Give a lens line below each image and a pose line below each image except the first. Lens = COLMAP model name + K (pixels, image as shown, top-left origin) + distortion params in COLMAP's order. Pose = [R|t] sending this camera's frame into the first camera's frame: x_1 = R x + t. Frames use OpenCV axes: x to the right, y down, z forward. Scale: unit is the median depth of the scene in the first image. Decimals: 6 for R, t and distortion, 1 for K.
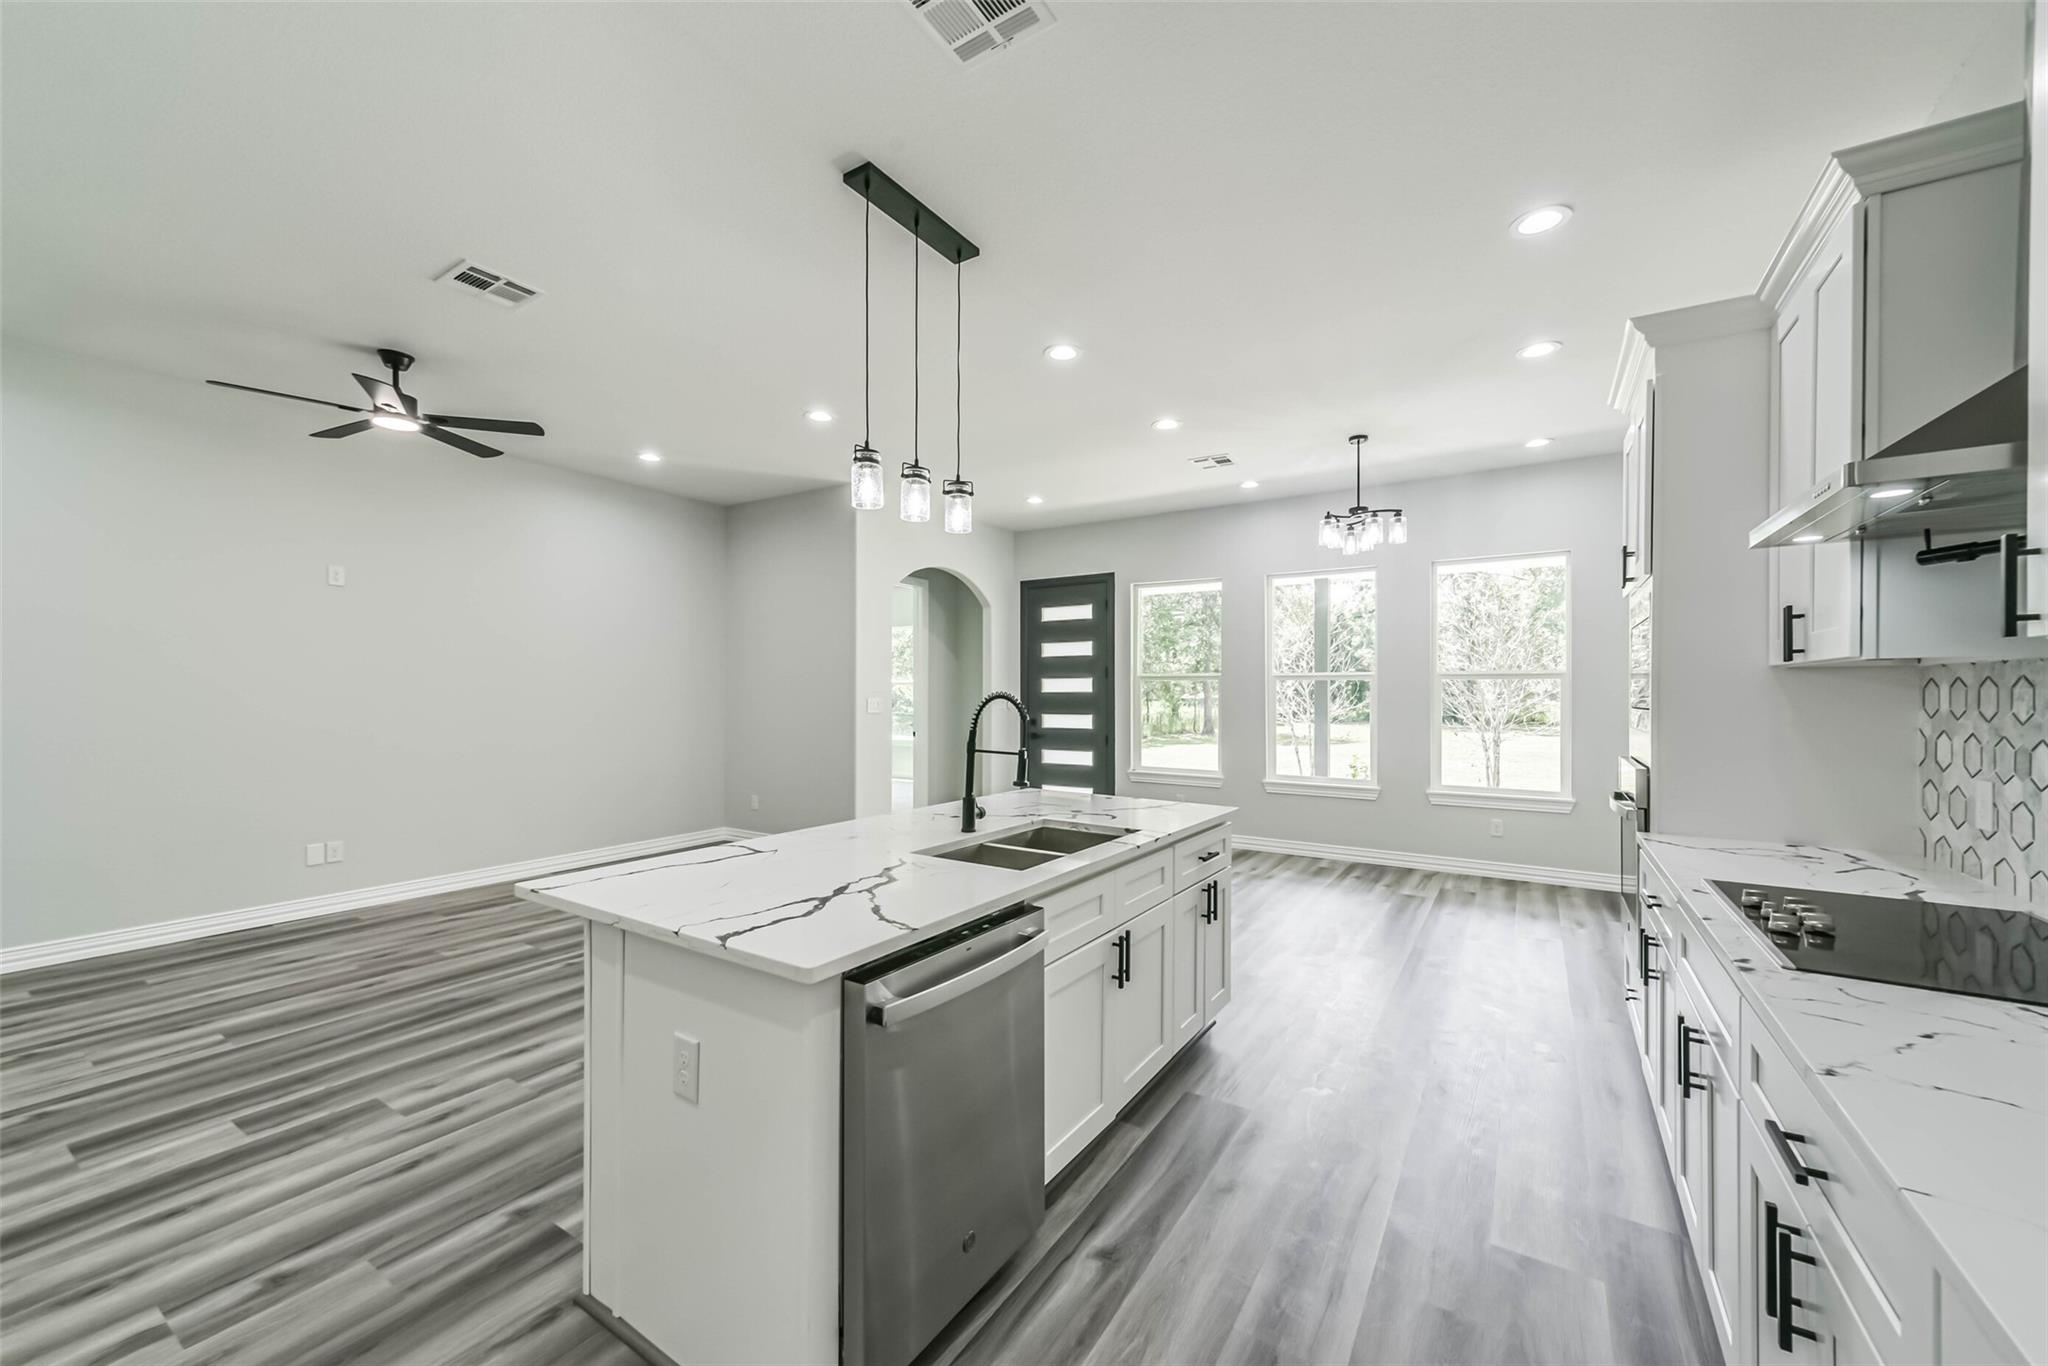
lens RADIAL K [[782.5, 0, 1024.9], [0, 782.5, 696.1], [0, 0, 1]] dist [0.016093, -0.000012]
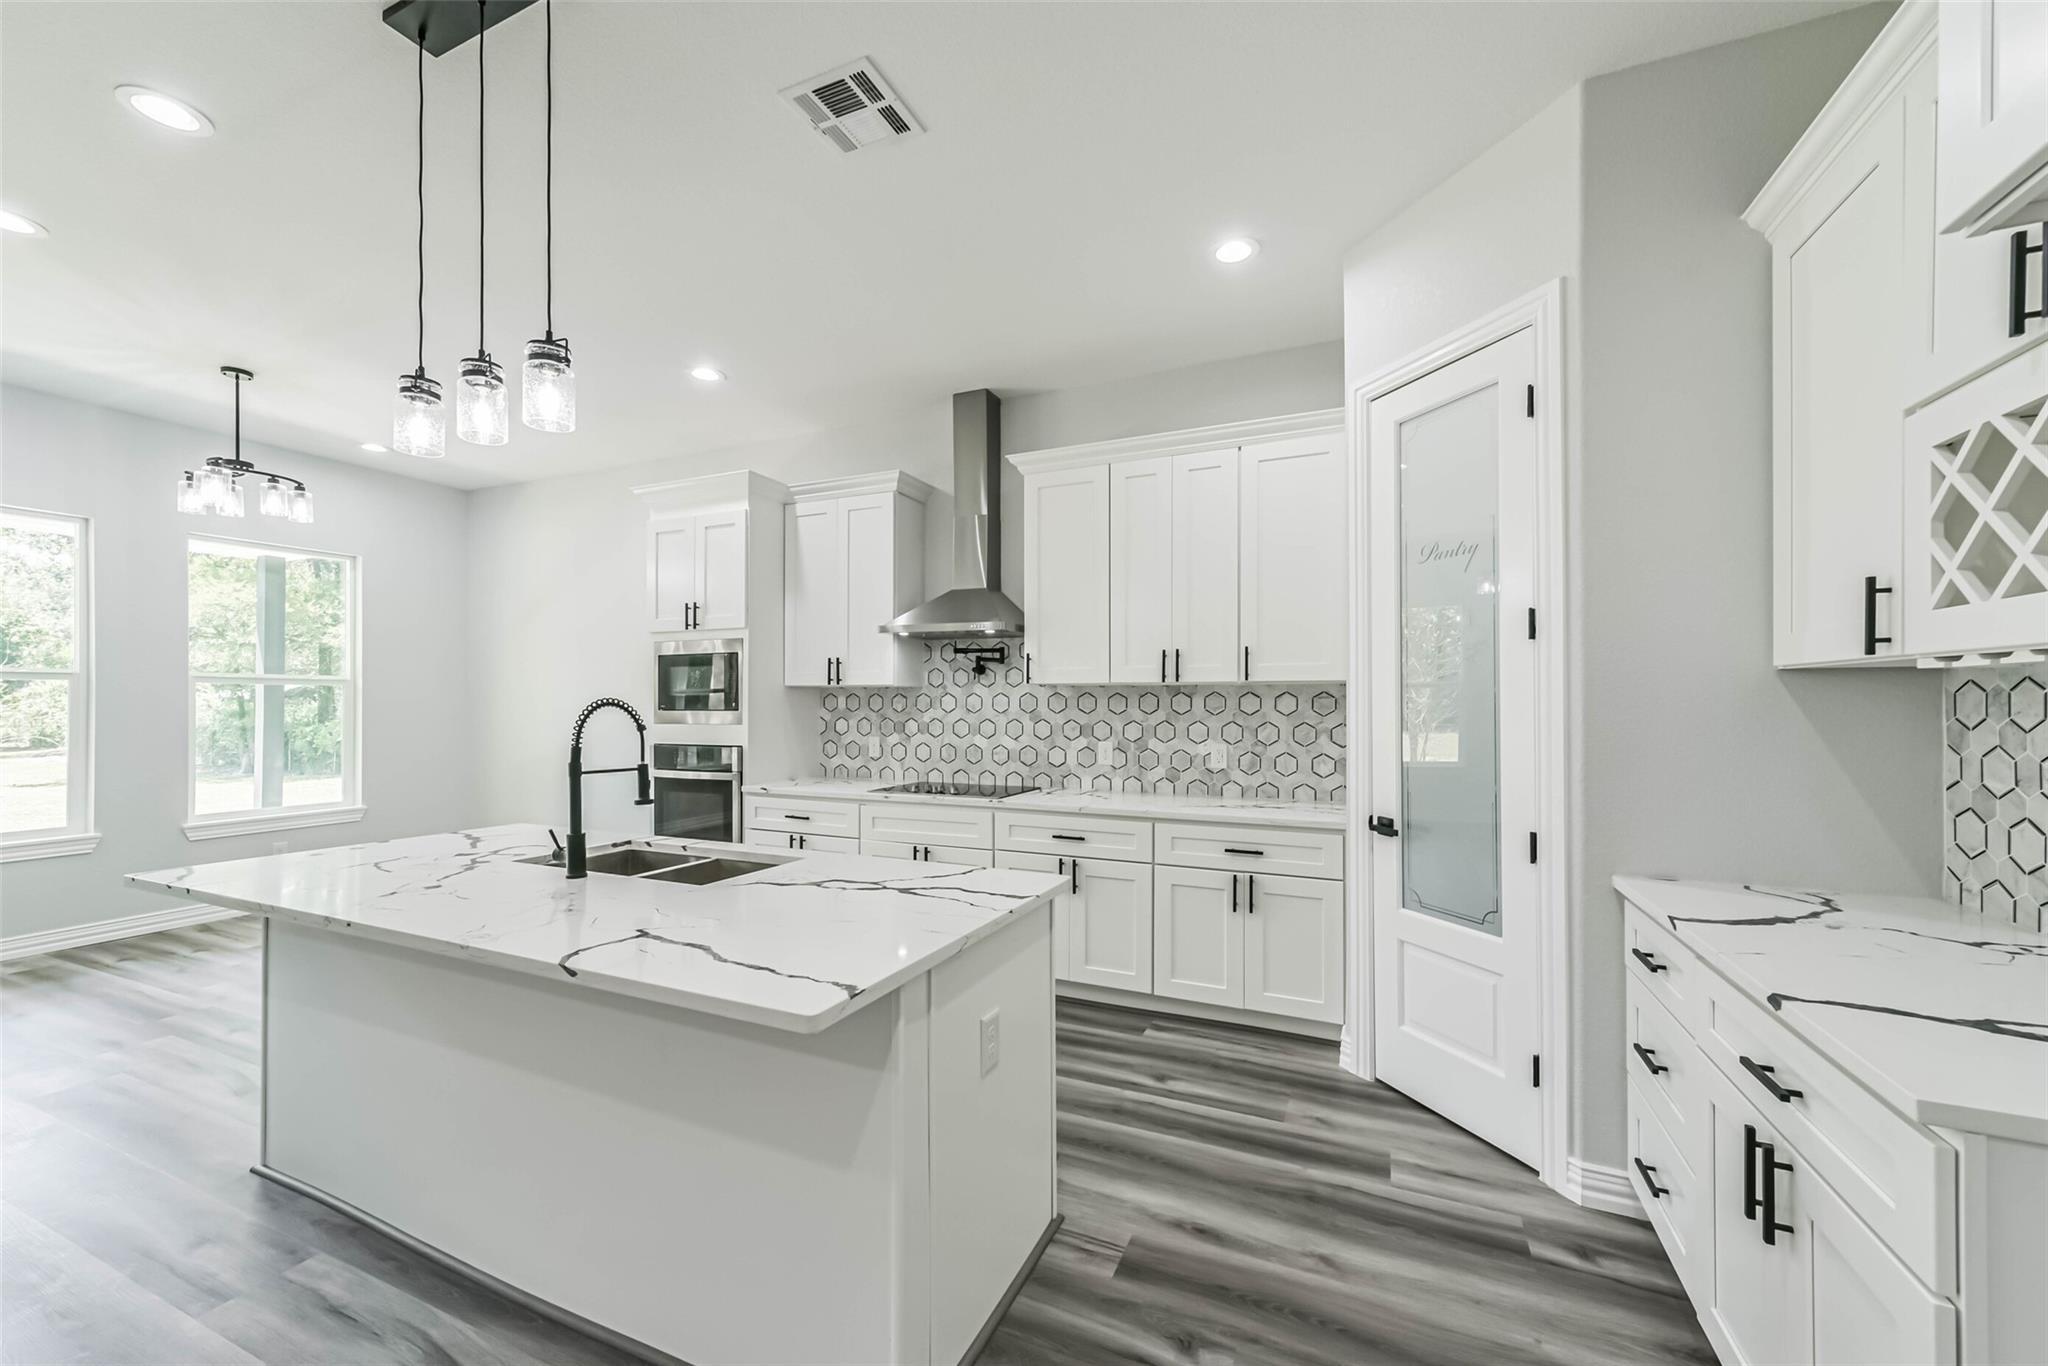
lens RADIAL K [[786.2, 0, 1027.5], [0, 786.2, 692.8], [0, 0, 1]] dist [0.012153, -0.000338]
pose [[-0.148464, 0.010392, 0.988863, -0.909608], [0.001971, 0.999946, -0.010212, -0.000879], [-0.988916, 0.000433, -0.148477, 0.666795]]
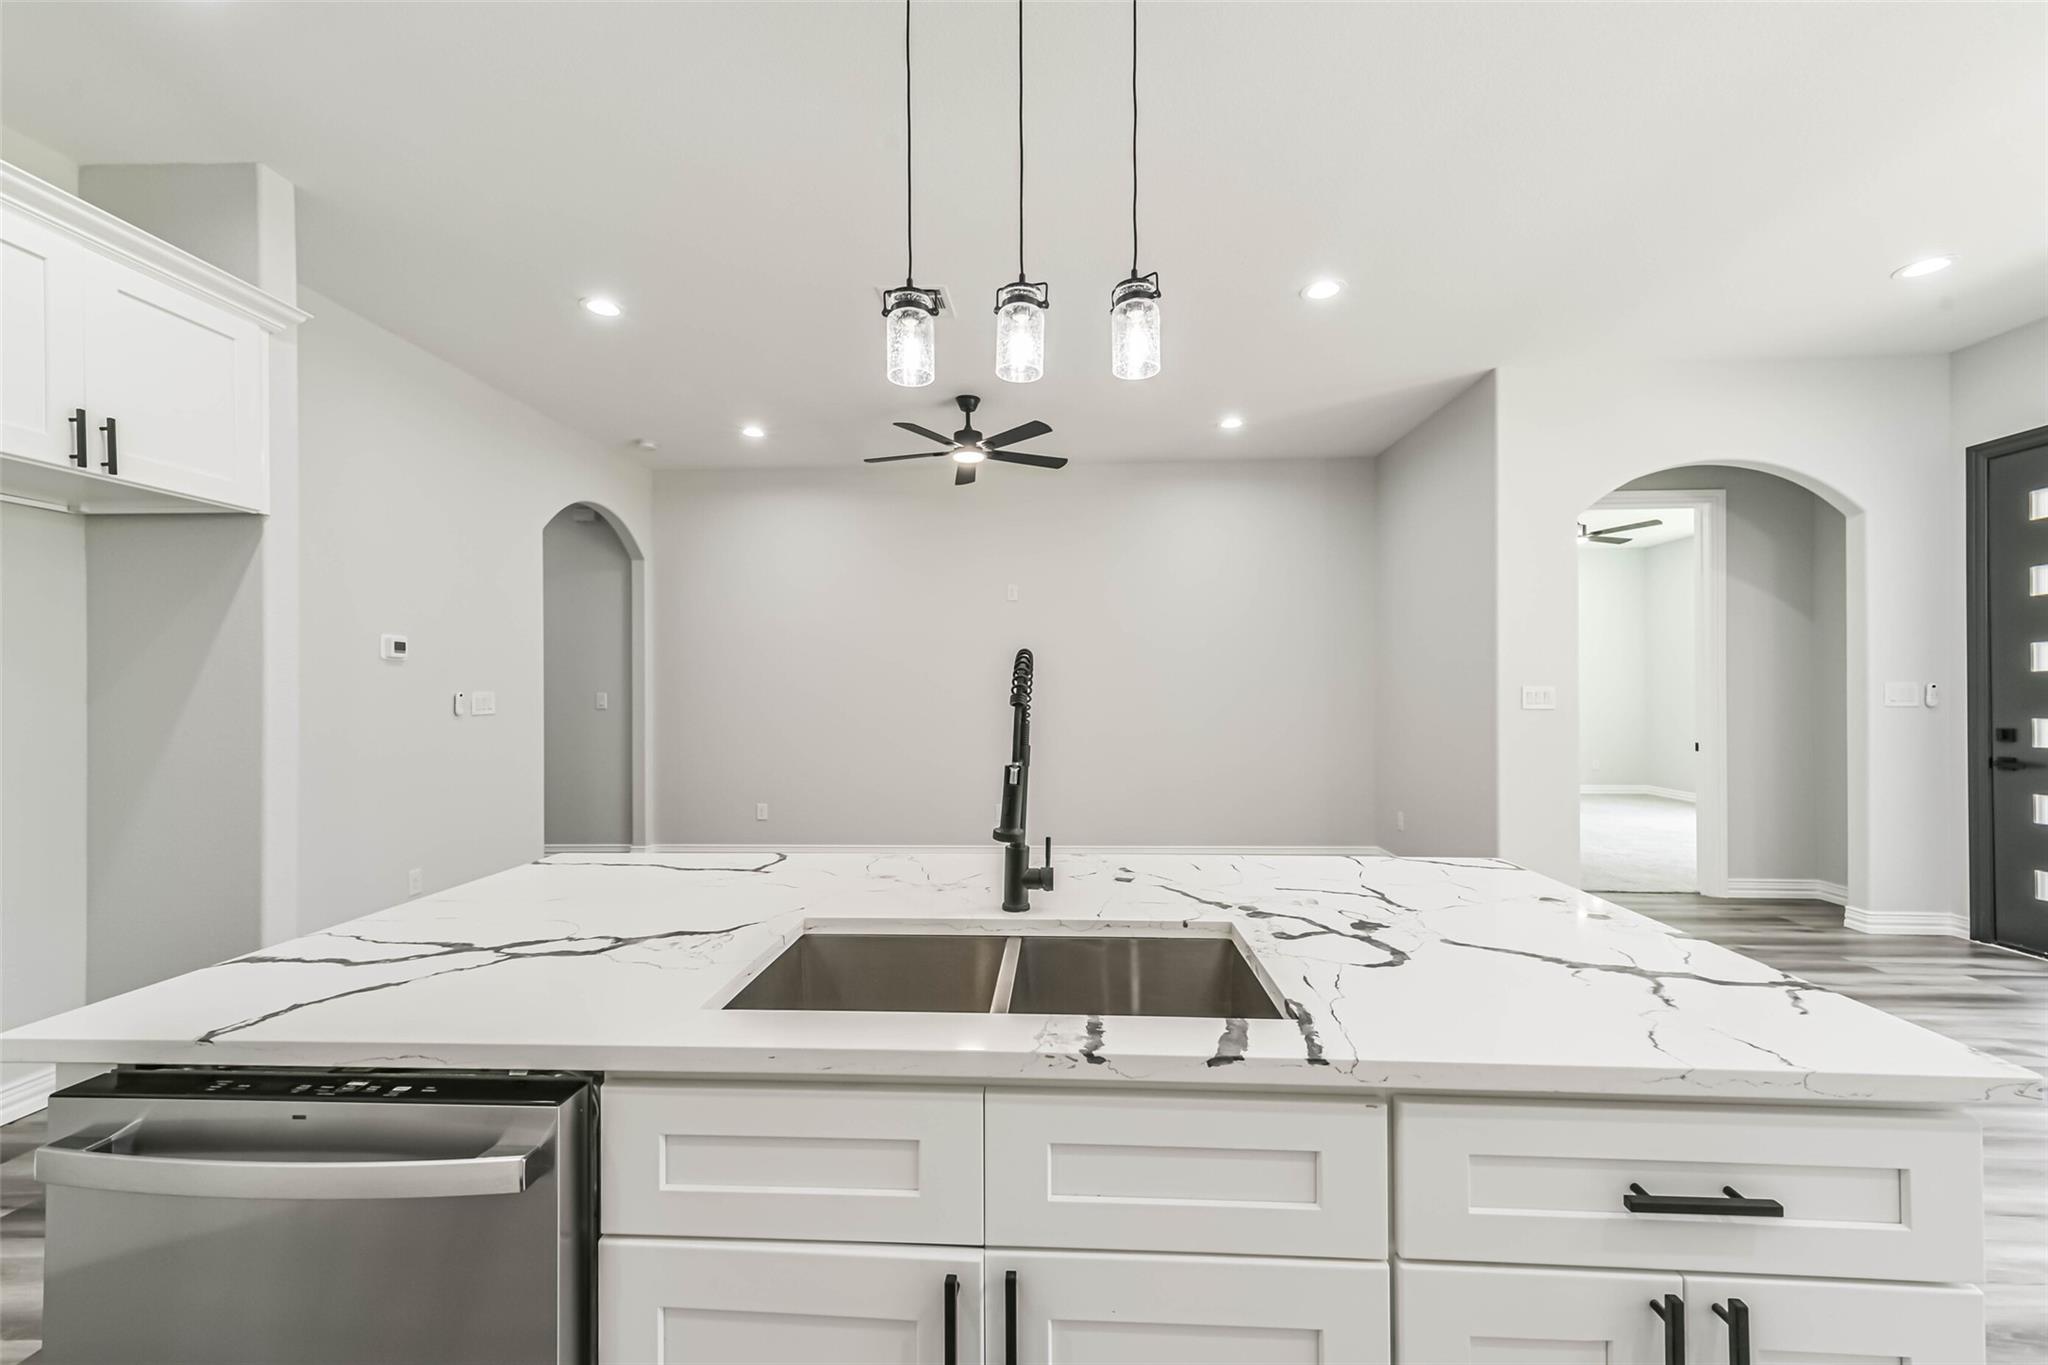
lens RADIAL K [[786.2, 0, 1027.5], [0, 786.2, 692.3], [0, 0, 1]] dist [0.012153, -0.000338]
pose [[0.503103, -0.007682, -0.864192, 0.402370], [0.003415, 0.999970, -0.006901, 0.026351], [0.864220, 0.000521, 0.503114, 0.727014]]
